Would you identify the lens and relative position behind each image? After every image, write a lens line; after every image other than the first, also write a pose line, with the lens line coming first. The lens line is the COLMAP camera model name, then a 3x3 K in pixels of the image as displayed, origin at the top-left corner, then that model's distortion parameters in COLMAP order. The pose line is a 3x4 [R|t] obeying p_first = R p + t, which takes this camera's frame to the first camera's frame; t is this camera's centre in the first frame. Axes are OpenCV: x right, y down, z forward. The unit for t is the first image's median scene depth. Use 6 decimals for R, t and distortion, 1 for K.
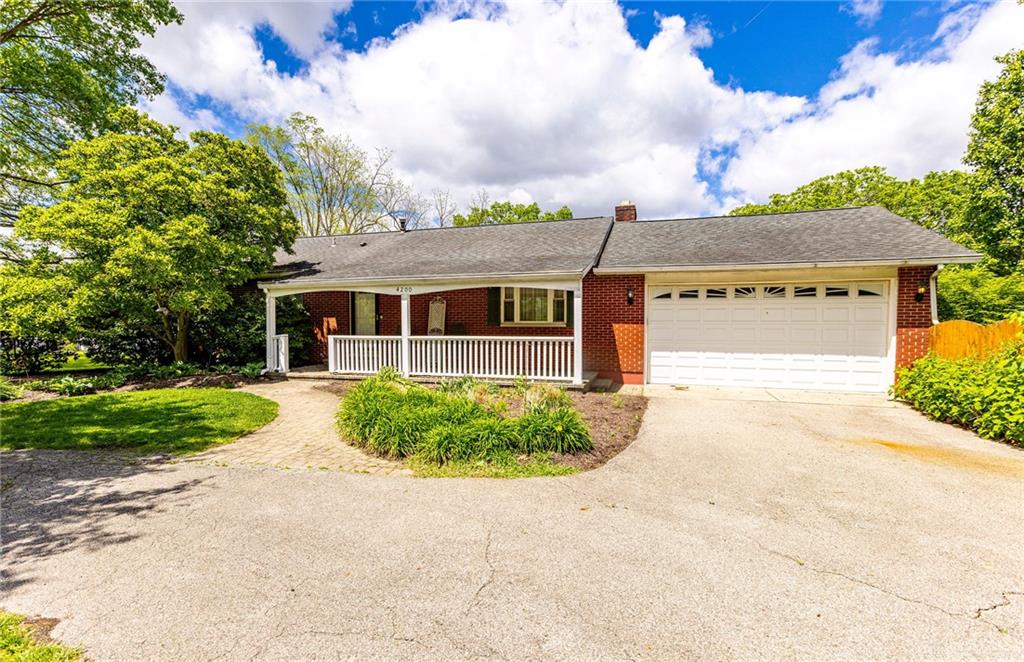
lens RADIAL K [[505.1, 0, 512.0], [0, 505.1, 331.0], [0, 0, 1]] dist [-0.002542, -0.000510]
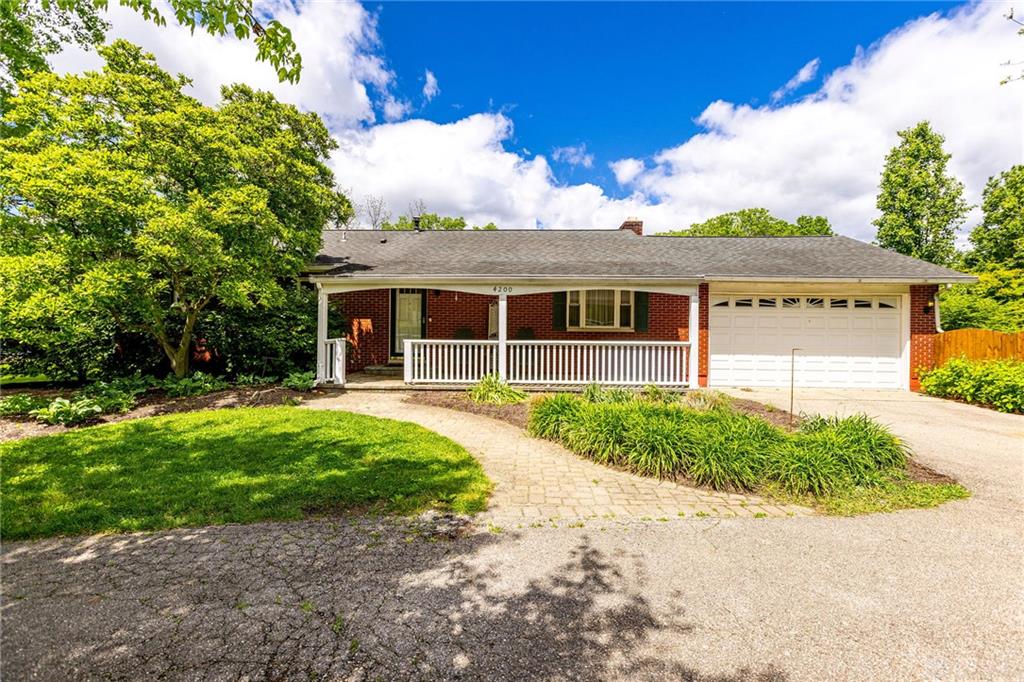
lens RADIAL K [[451.6, 0, 512.0], [0, 451.6, 317.6], [0, 0, 1]] dist [-0.003152, -0.000644]
pose [[0.959607, 0.017271, 0.280815, -0.419883], [-0.005275, 0.999043, -0.043420, 0.004265], [-0.281296, 0.040185, 0.958779, 0.211271]]
